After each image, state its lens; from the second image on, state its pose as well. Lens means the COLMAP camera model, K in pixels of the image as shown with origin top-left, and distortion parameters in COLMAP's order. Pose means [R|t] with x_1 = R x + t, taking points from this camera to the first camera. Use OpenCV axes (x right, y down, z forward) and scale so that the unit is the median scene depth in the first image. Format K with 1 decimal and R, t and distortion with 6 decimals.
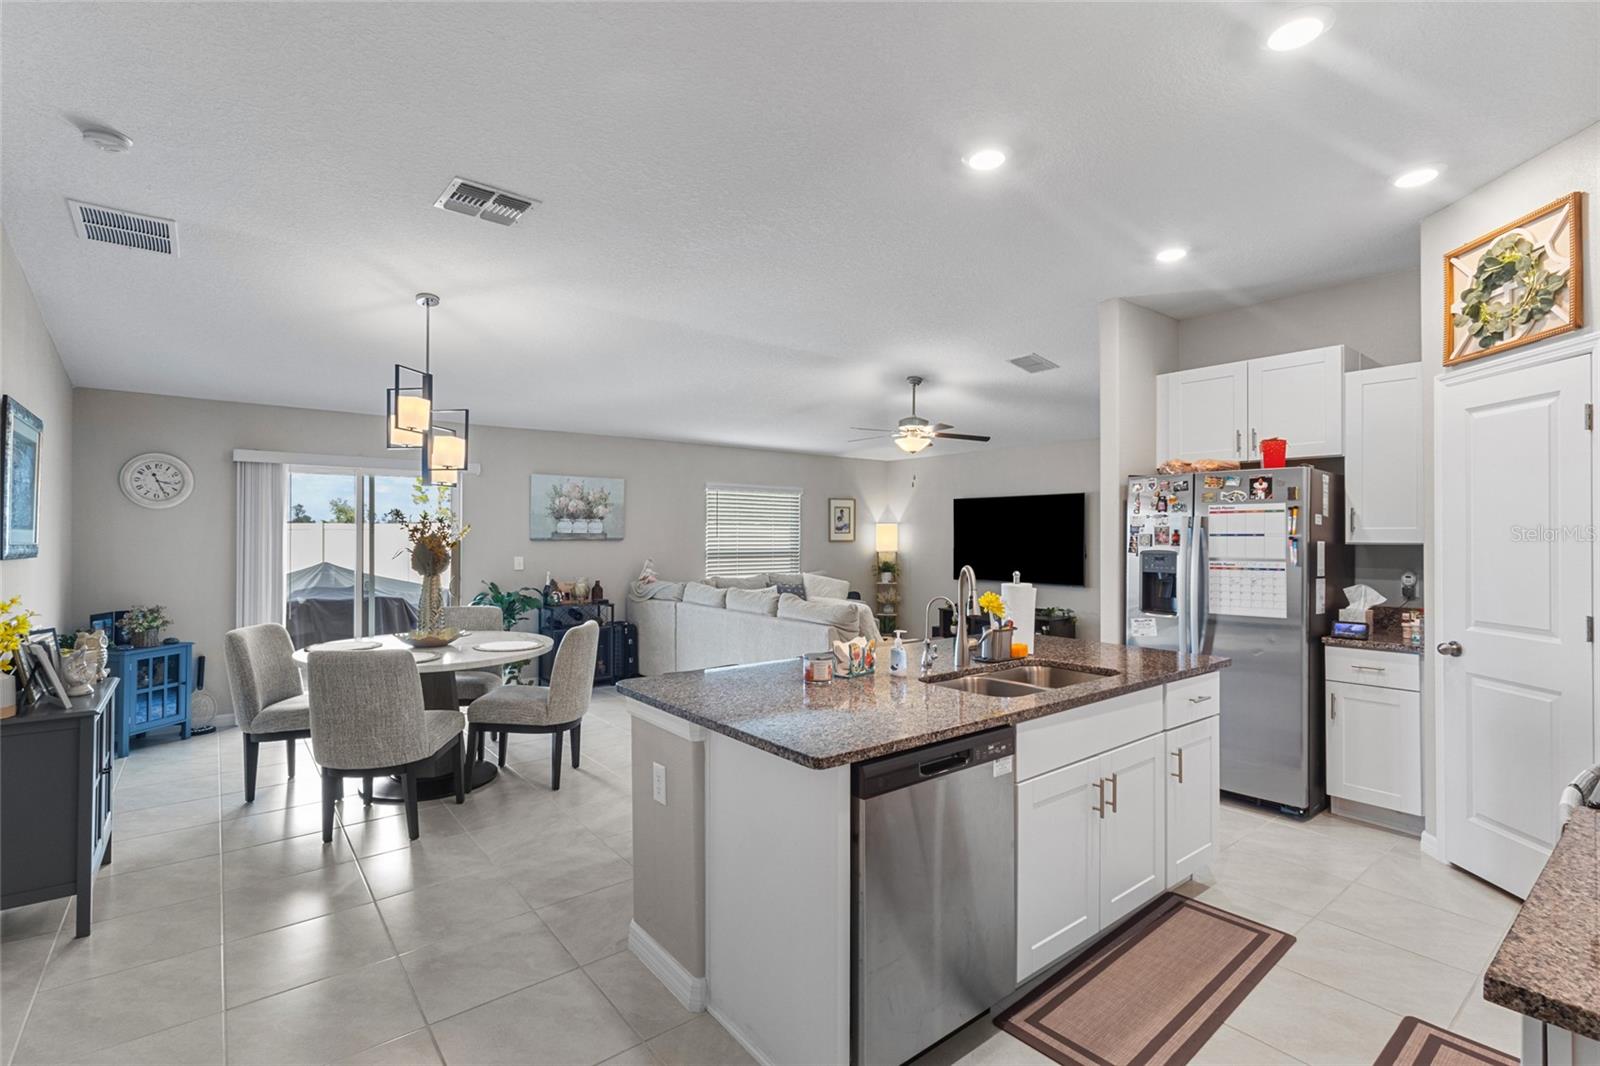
lens RADIAL K [[750.1, 0, 789.2], [0, 750.1, 530.6], [0, 0, 1]] dist [0.008145, 0.000216]
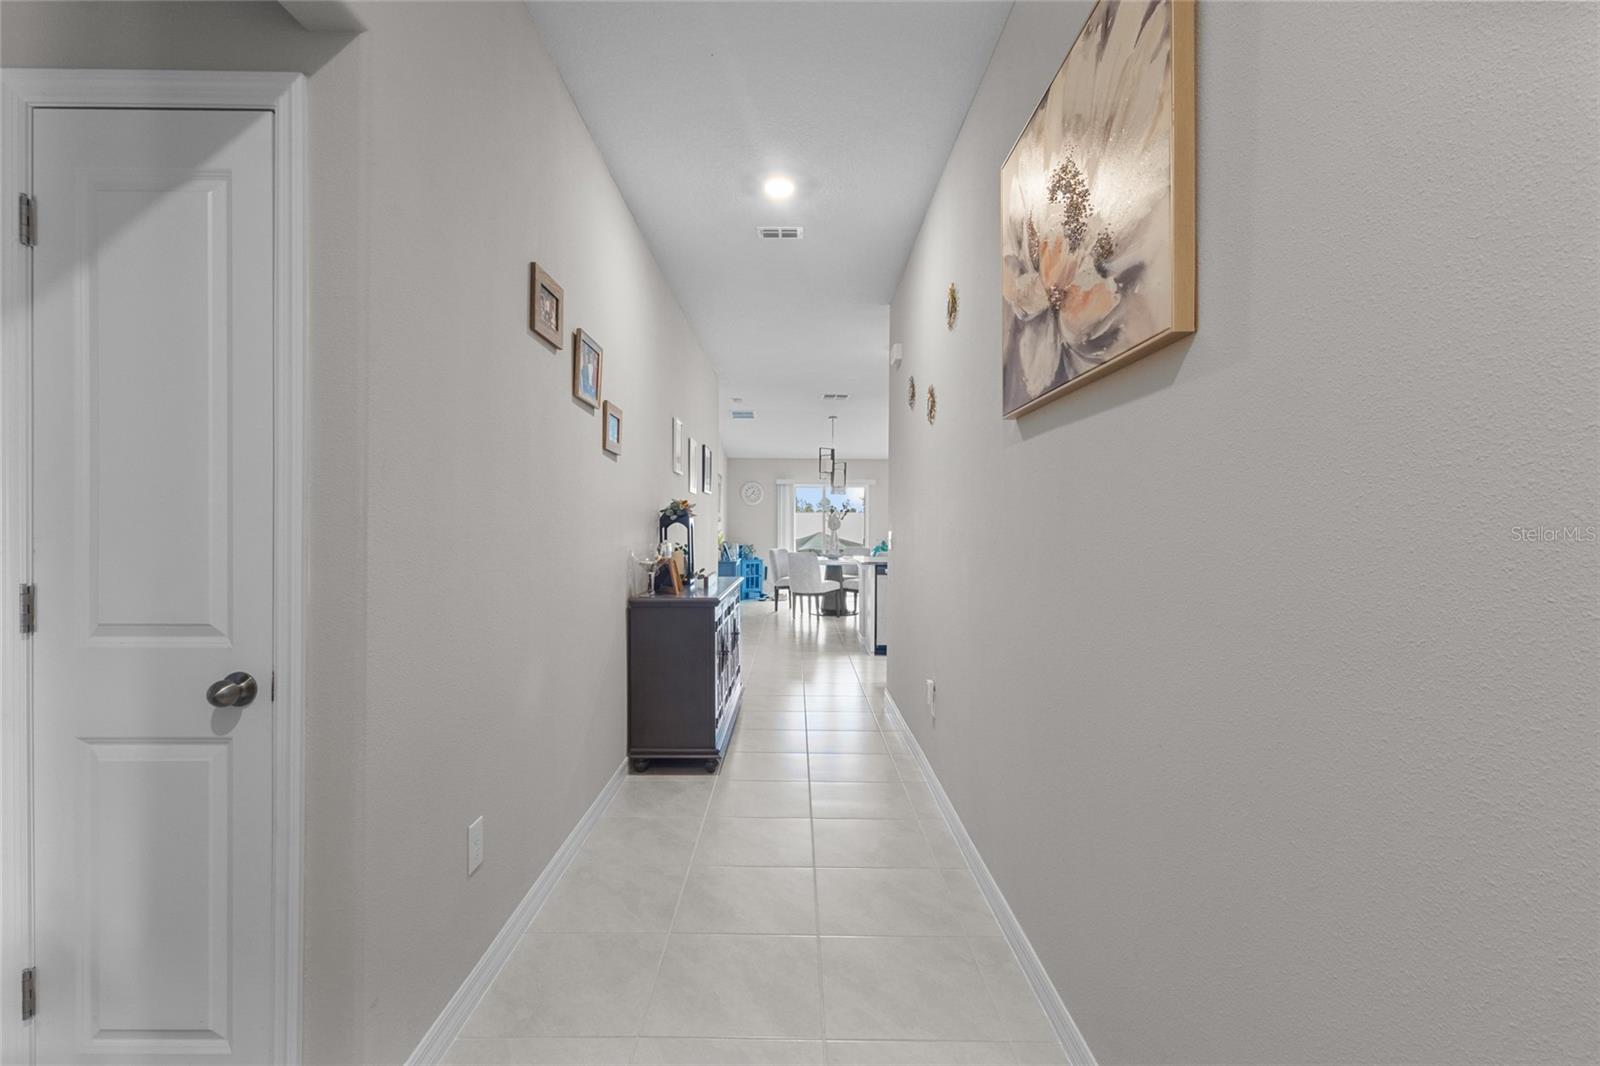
lens RADIAL K [[750.1, 0, 798.3], [0, 750.1, 525.9], [0, 0, 1]] dist [0.008145, 0.000216]
pose [[0.798530, 0.006012, -0.601924, 0.908748], [0.002117, 0.999916, 0.012796, 0.010708], [0.601951, -0.011492, 0.798450, -1.037767]]
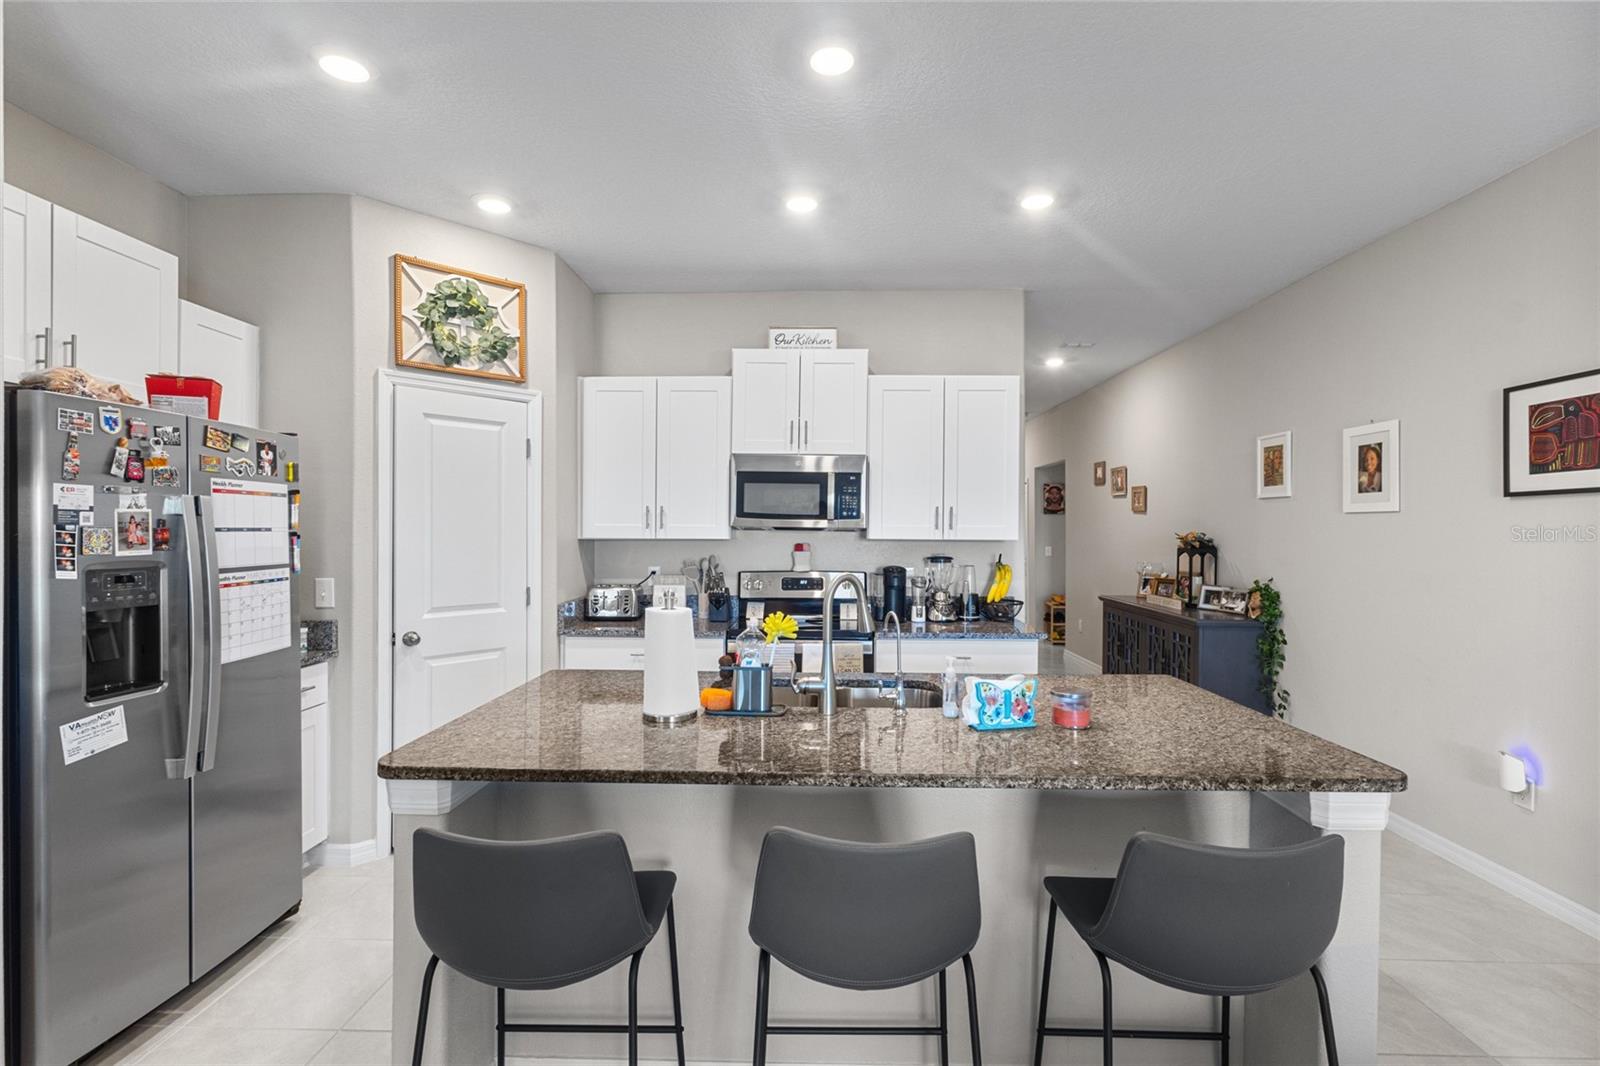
lens RADIAL K [[750.1, 0, 806.7], [0, 750.1, 525.2], [0, 0, 1]] dist [0.008145, 0.000216]
pose [[-0.777829, 0.002311, 0.628471, -0.143909], [-0.006892, 0.999902, -0.012207, 0.005908], [-0.628438, -0.013826, -0.777737, 1.056417]]
